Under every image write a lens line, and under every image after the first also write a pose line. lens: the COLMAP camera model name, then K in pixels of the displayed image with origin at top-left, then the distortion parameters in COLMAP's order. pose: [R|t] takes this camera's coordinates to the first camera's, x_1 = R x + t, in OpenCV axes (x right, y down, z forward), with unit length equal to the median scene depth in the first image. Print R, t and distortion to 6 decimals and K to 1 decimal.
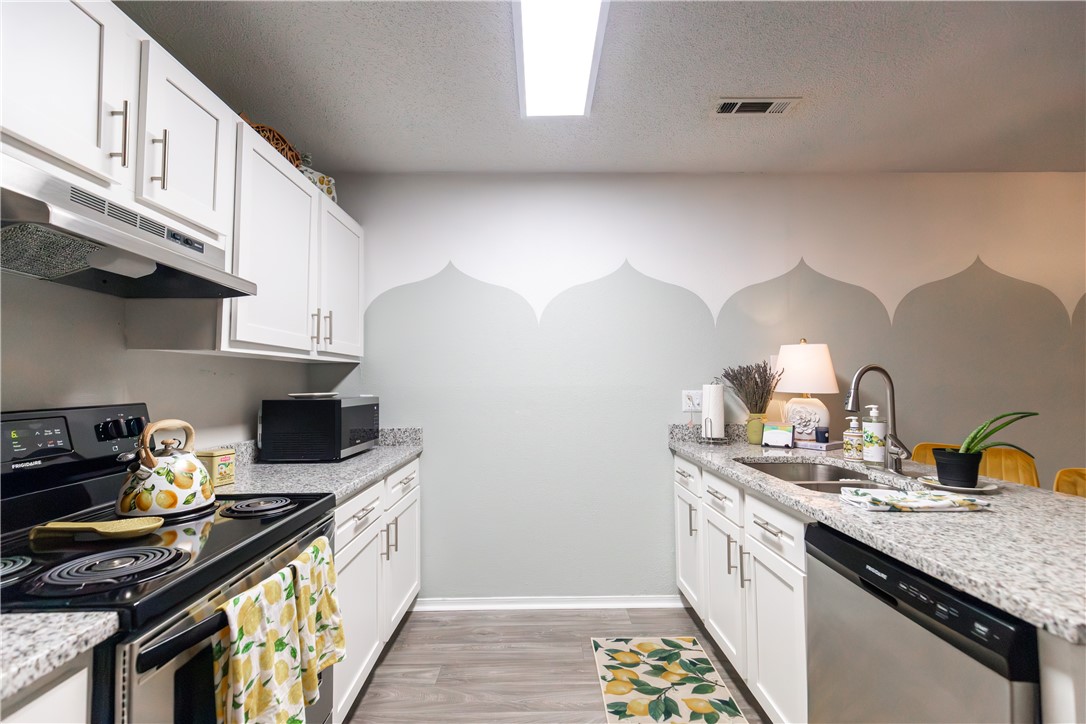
lens RADIAL K [[499.1, 0, 545.5], [0, 499.1, 358.9], [0, 0, 1]] dist [0.116250, -0.000323]
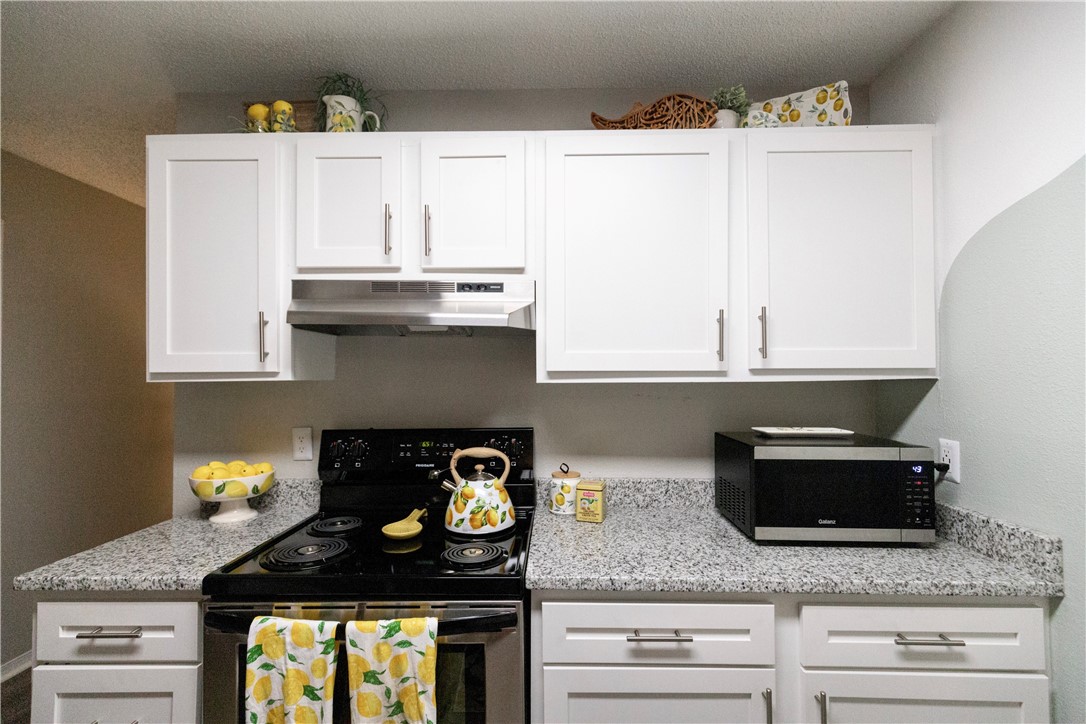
lens RADIAL K [[493.0, 0, 540.3], [0, 493.0, 367.0], [0, 0, 1]] dist [0.012089, -0.001630]
pose [[-0.036128, -0.009330, -0.999304, 0.297606], [0.051492, 0.998611, -0.011185, -0.034470], [0.998020, -0.051861, -0.035598, 1.014132]]
